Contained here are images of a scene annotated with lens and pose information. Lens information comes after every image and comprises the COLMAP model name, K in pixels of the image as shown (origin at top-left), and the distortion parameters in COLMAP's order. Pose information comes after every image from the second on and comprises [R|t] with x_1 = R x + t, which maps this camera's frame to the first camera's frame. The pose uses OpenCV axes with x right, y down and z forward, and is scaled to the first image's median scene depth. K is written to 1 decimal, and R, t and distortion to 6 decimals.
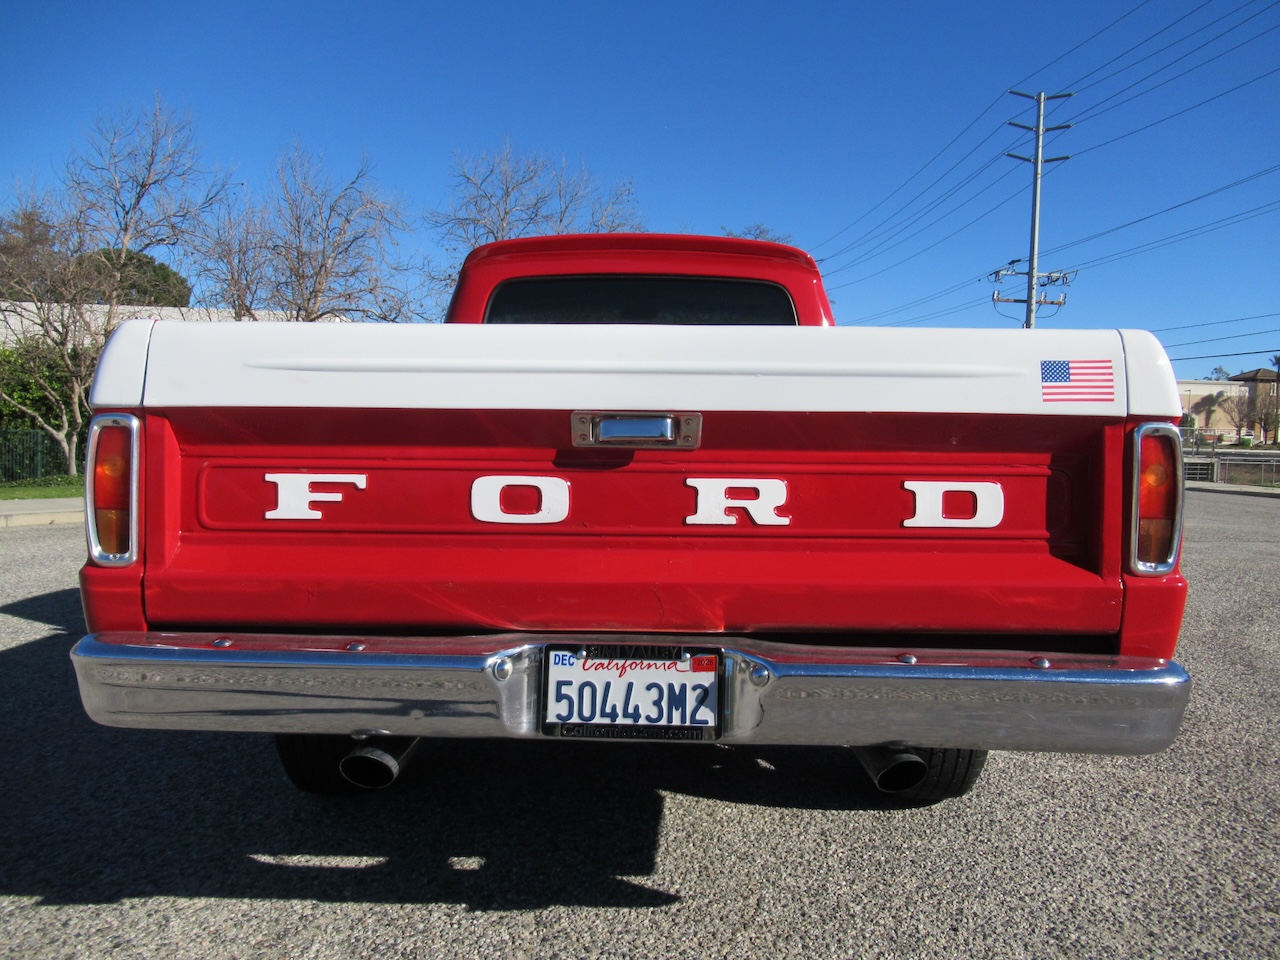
lens RADIAL K [[972.9, 0, 633.0], [0, 972.9, 483.7], [0, 0, 1]] dist [-0.010352, -0.000109]
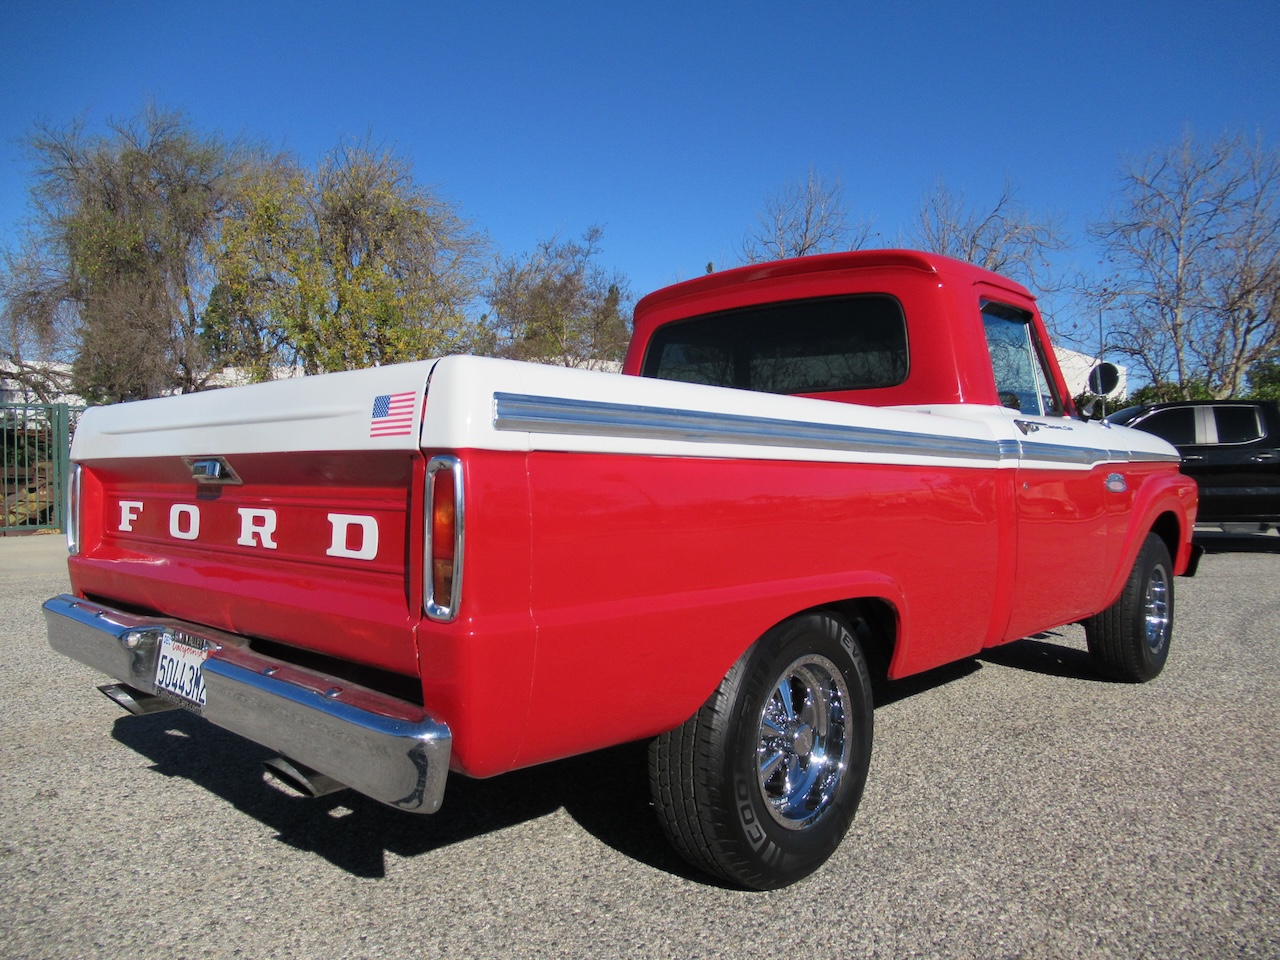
lens RADIAL K [[971.4, 0, 640.0], [0, 971.4, 480.0], [0, 0, 1]] dist [0.005517, -0.011495]
pose [[0.717535, -0.005187, -0.696503, 1.172396], [-0.019579, 0.999427, -0.027614, -0.015551], [0.696247, 0.033450, 0.717022, 0.415242]]
